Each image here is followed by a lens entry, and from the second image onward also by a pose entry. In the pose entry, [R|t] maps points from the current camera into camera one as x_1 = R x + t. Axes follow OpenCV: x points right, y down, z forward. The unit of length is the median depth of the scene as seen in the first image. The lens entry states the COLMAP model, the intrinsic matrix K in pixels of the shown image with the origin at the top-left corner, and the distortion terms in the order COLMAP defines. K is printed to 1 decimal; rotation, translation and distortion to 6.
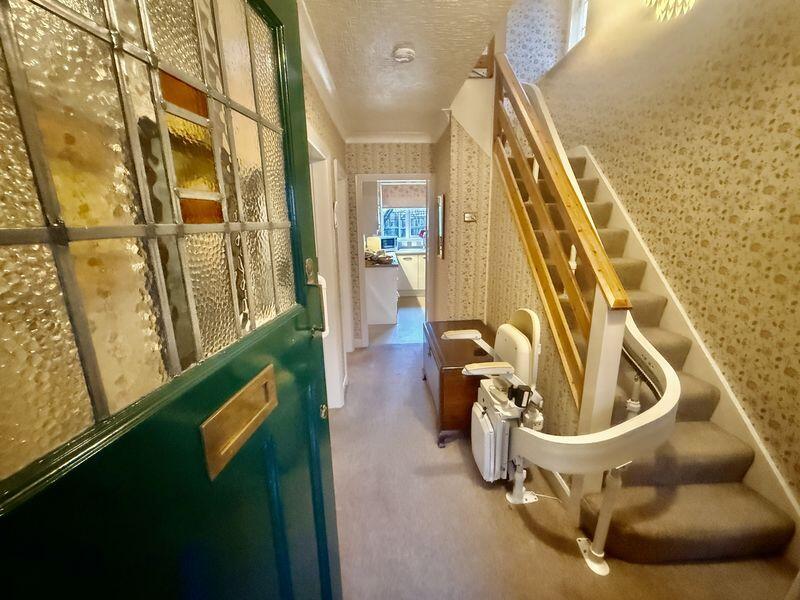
lens RADIAL K [[318.9, 0, 400.4], [0, 318.9, 298.7], [0, 0, 1]] dist [0.000772, -0.000429]
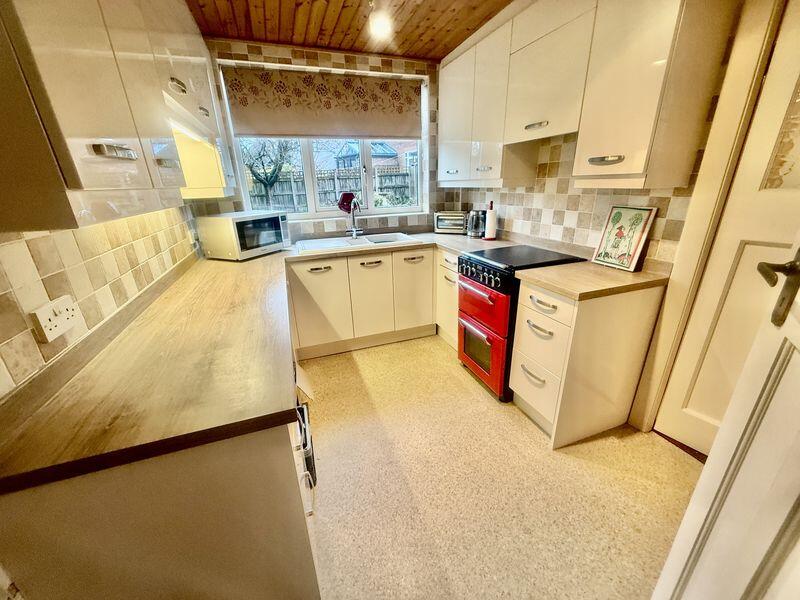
lens RADIAL K [[318.9, 0, 398.6], [0, 318.9, 300.3], [0, 0, 1]] dist [0.000772, -0.000429]
pose [[0.955793, -0.113473, 0.271261, 0.004269], [0.078595, 0.987561, 0.136181, -0.126593], [-0.283340, -0.108841, 0.952823, 0.562128]]
